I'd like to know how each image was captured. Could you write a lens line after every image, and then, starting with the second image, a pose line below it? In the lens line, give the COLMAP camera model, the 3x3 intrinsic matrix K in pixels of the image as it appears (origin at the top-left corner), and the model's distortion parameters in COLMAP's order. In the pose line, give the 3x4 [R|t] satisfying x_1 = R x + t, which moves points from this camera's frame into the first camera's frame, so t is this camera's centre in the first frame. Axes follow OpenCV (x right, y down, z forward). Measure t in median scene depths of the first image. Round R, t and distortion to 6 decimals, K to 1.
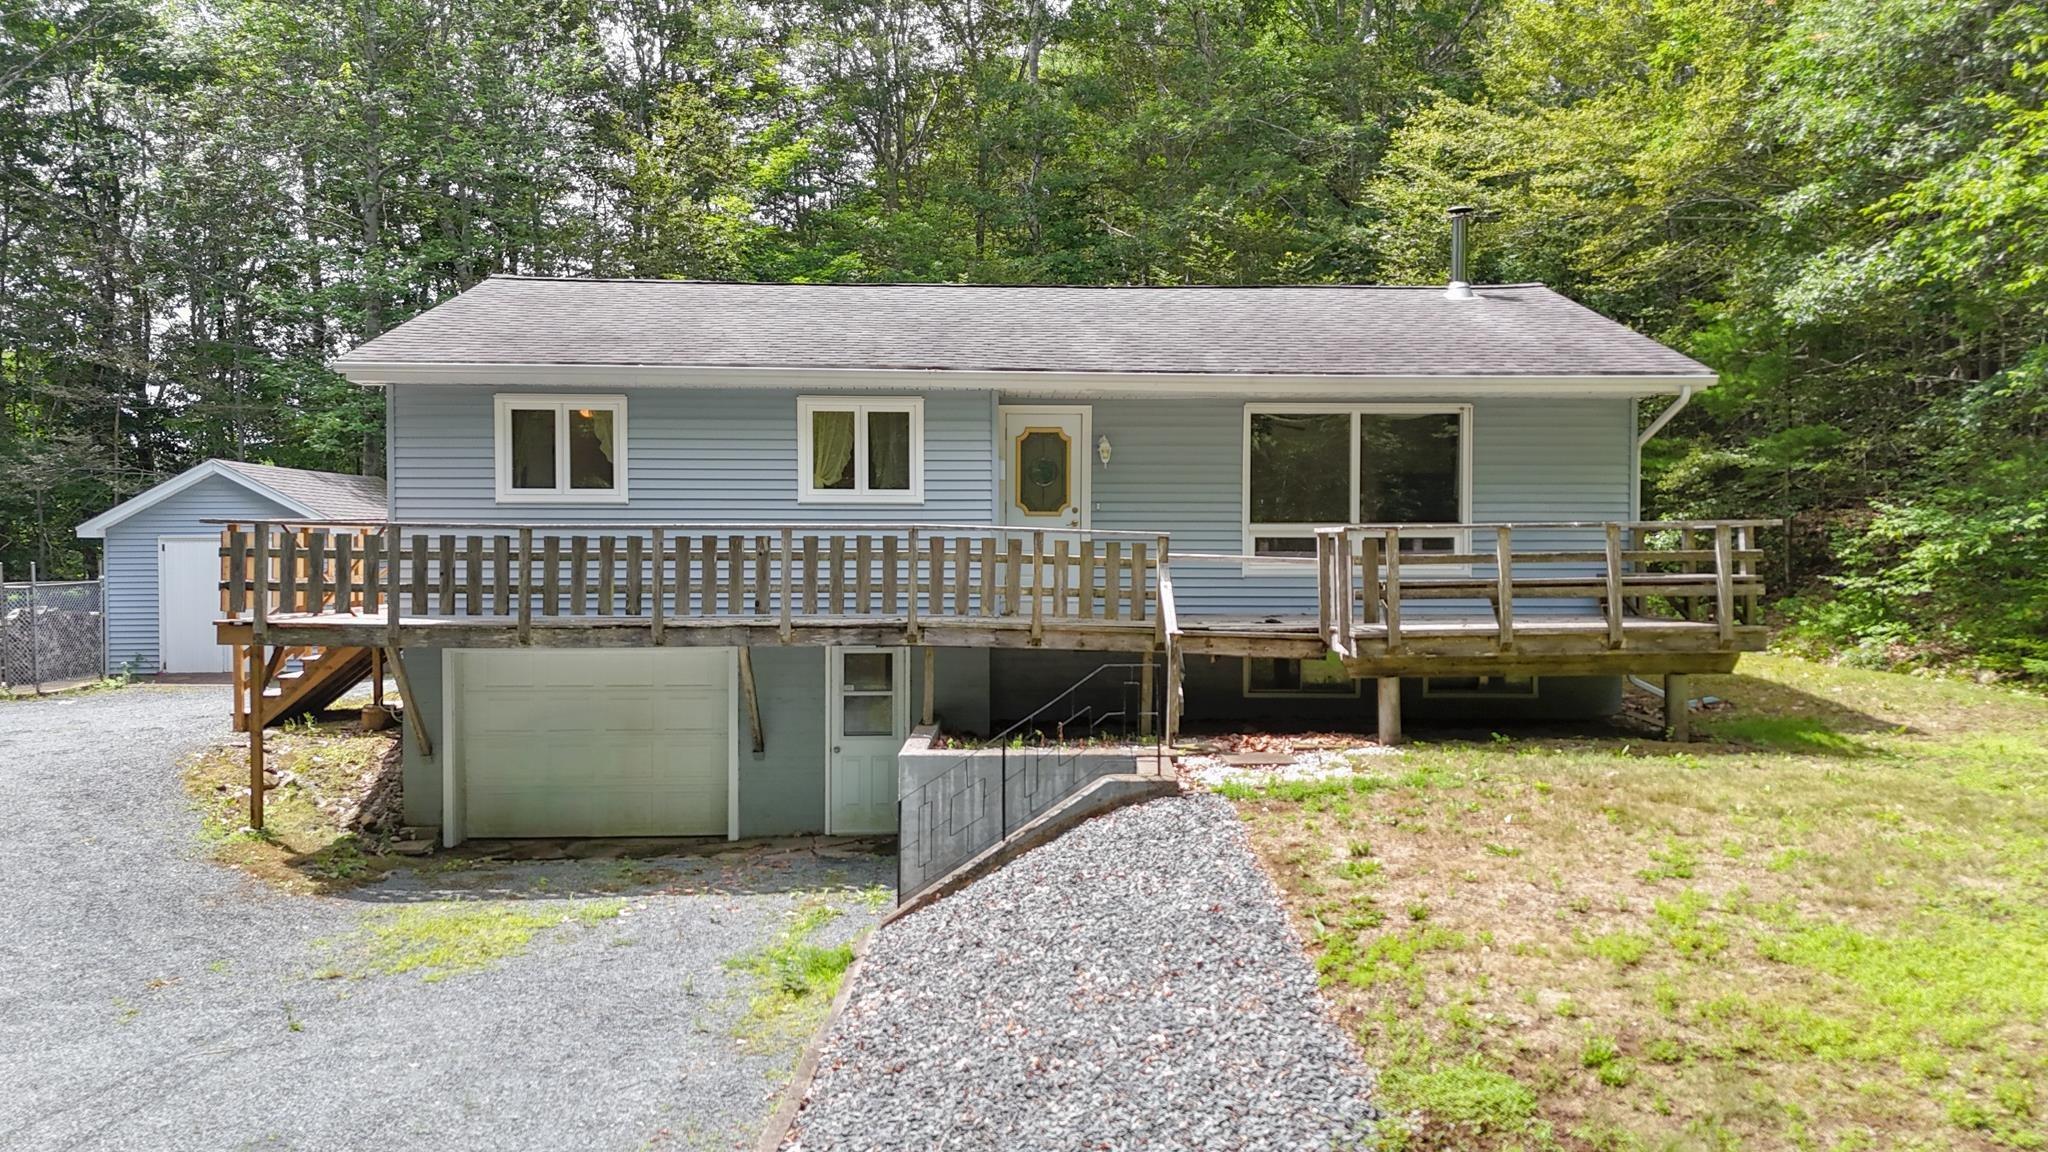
lens RADIAL K [[1629.7, 0, 1024.0], [0, 1629.7, 576.0], [0, 0, 1]] dist [0.113207, -0.179099]
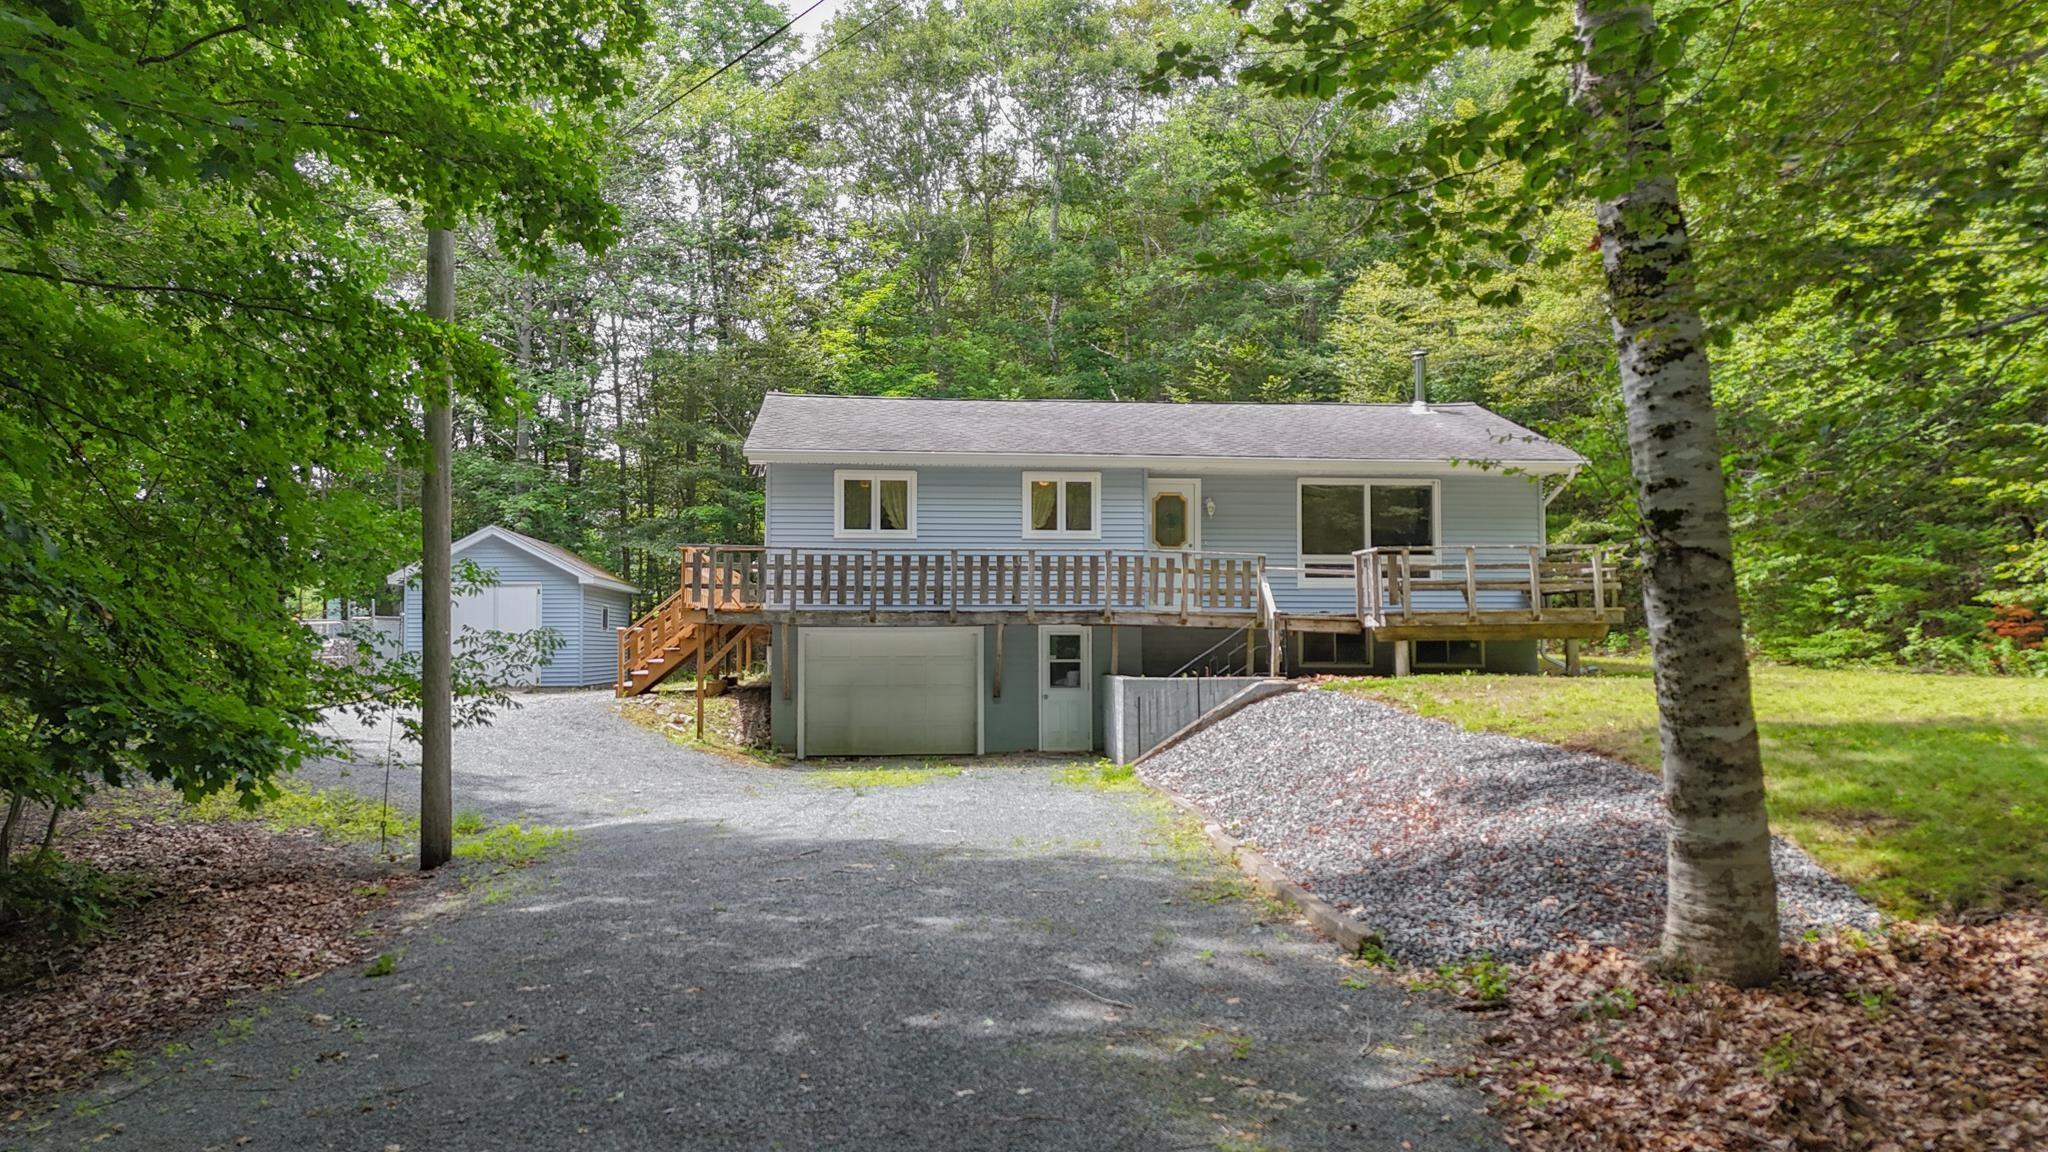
lens RADIAL K [[1629.7, 0, 1024.0], [0, 1629.7, 576.0], [0, 0, 1]] dist [0.113207, -0.179099]
pose [[0.997996, 0.001036, 0.063268, -0.236110], [0.003011, 0.997956, -0.063838, 0.091287], [-0.063205, 0.063900, 0.995953, -0.563637]]
